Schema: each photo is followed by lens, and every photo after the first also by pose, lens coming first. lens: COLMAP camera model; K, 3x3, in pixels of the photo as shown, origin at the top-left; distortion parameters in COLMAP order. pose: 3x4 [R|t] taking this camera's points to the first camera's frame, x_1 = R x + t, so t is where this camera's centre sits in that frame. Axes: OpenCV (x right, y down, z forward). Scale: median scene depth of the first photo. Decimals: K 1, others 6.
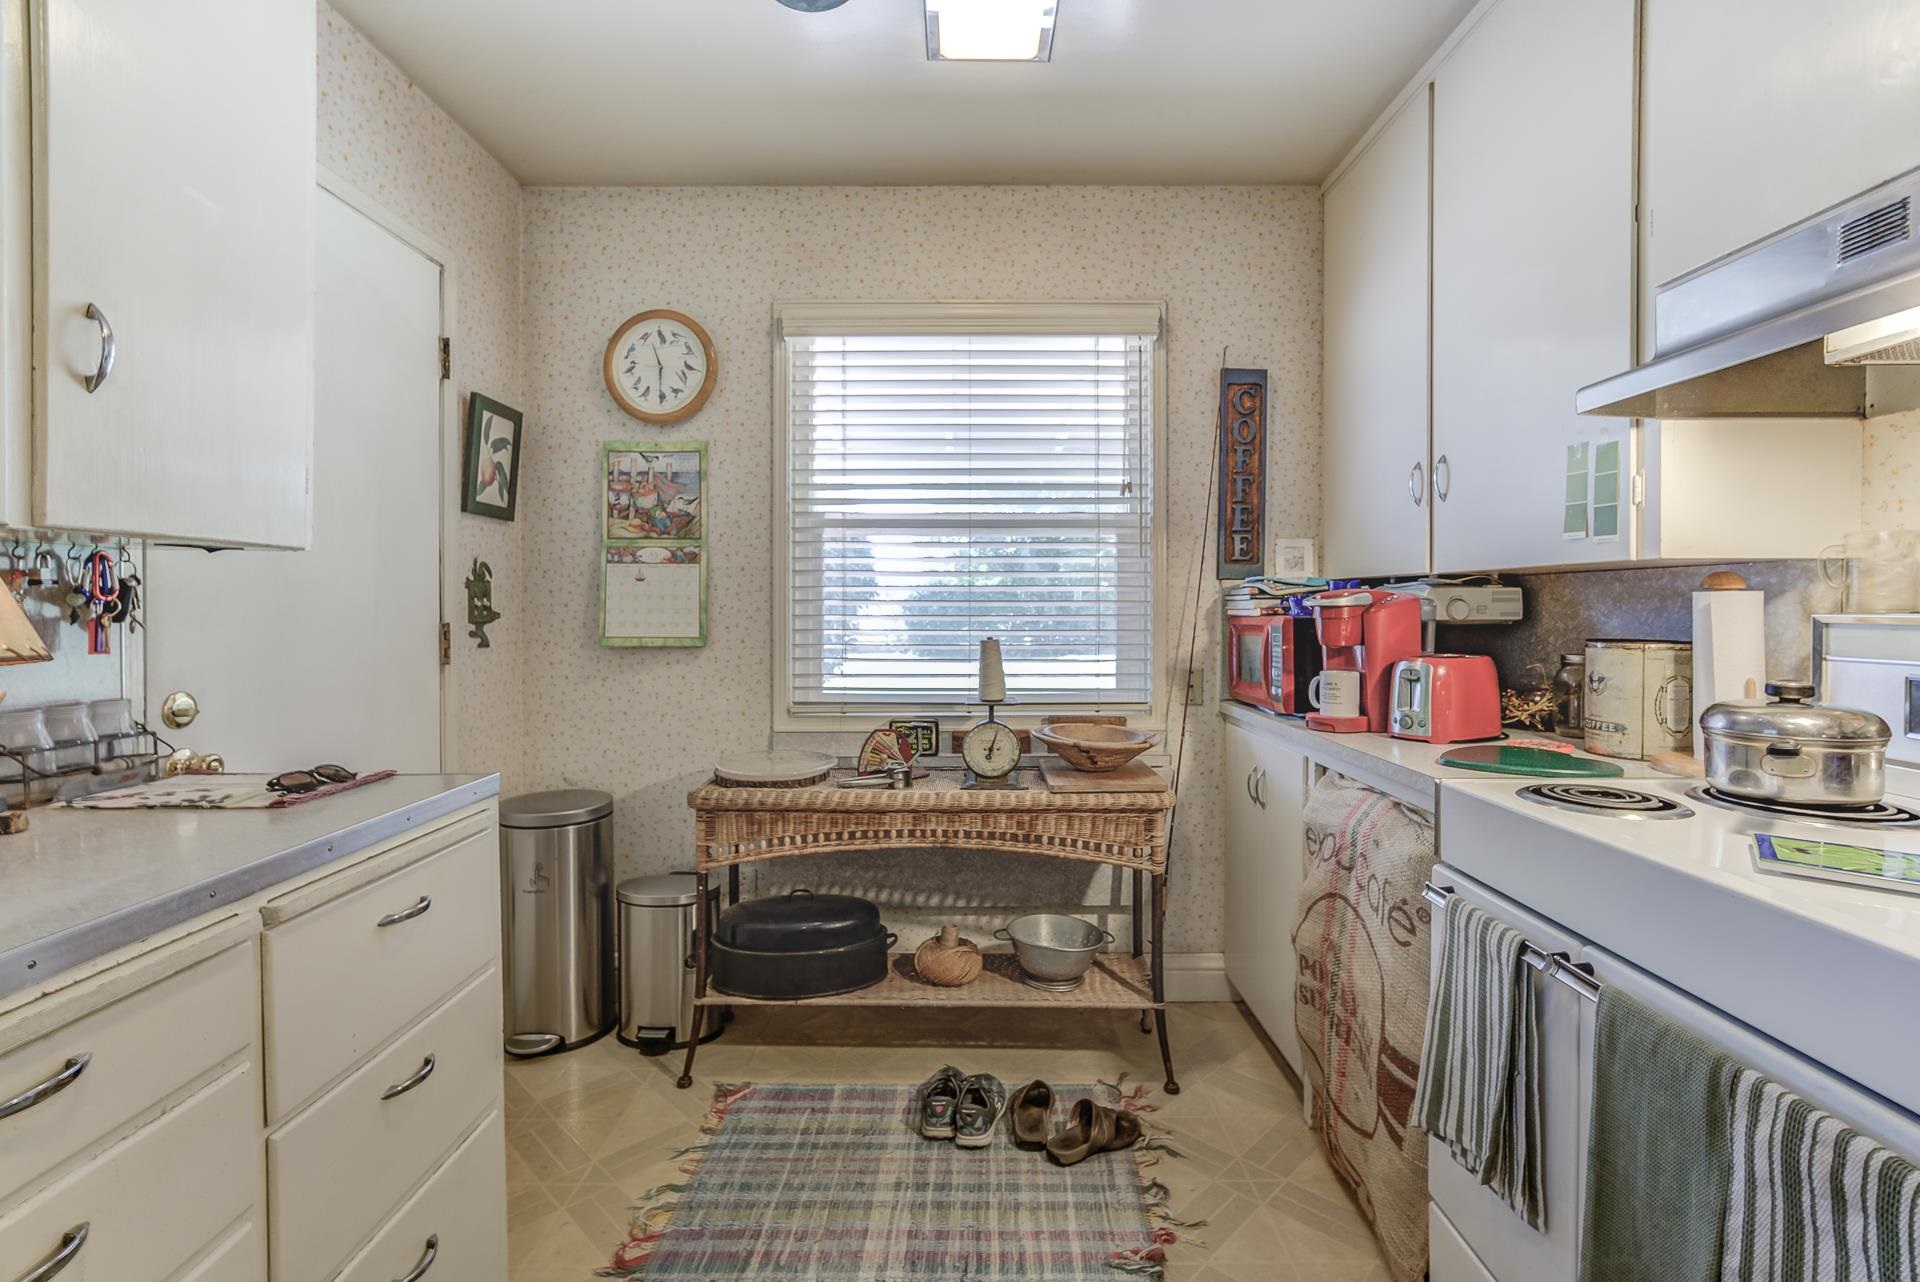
lens RADIAL K [[950.1, 0, 931.1], [0, 950.1, 611.6], [0, 0, 1]] dist [-0.020937, 0.033093]
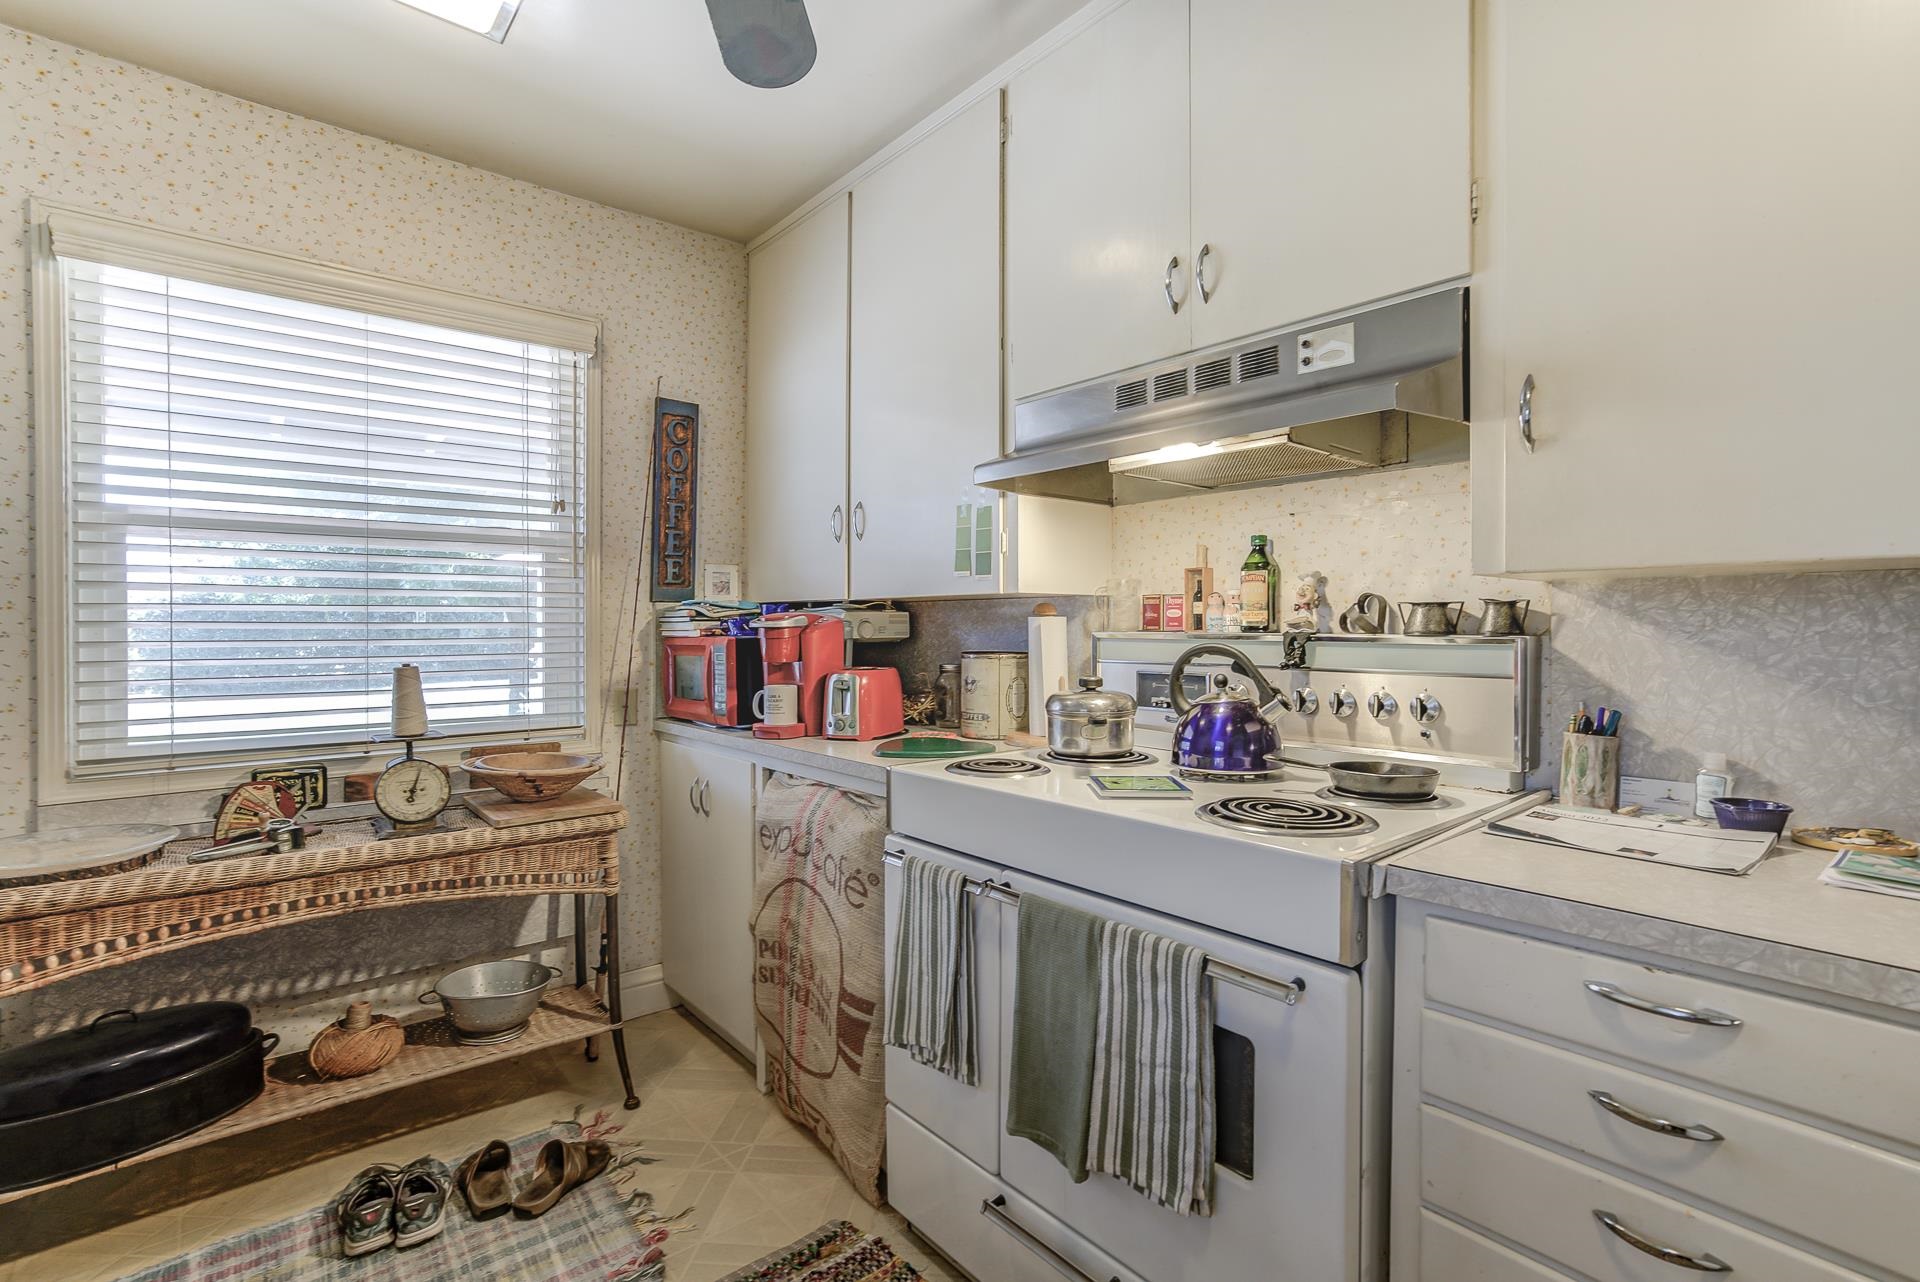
lens RADIAL K [[973.5, 0, 963.0], [0, 973.5, 632.5], [0, 0, 1]] dist [0.001079, 0.039320]
pose [[0.764414, -0.007238, 0.644685, -0.151983], [0.006535, 0.999973, 0.003479, -0.002393], [-0.644693, 0.001553, 0.764440, -0.031255]]
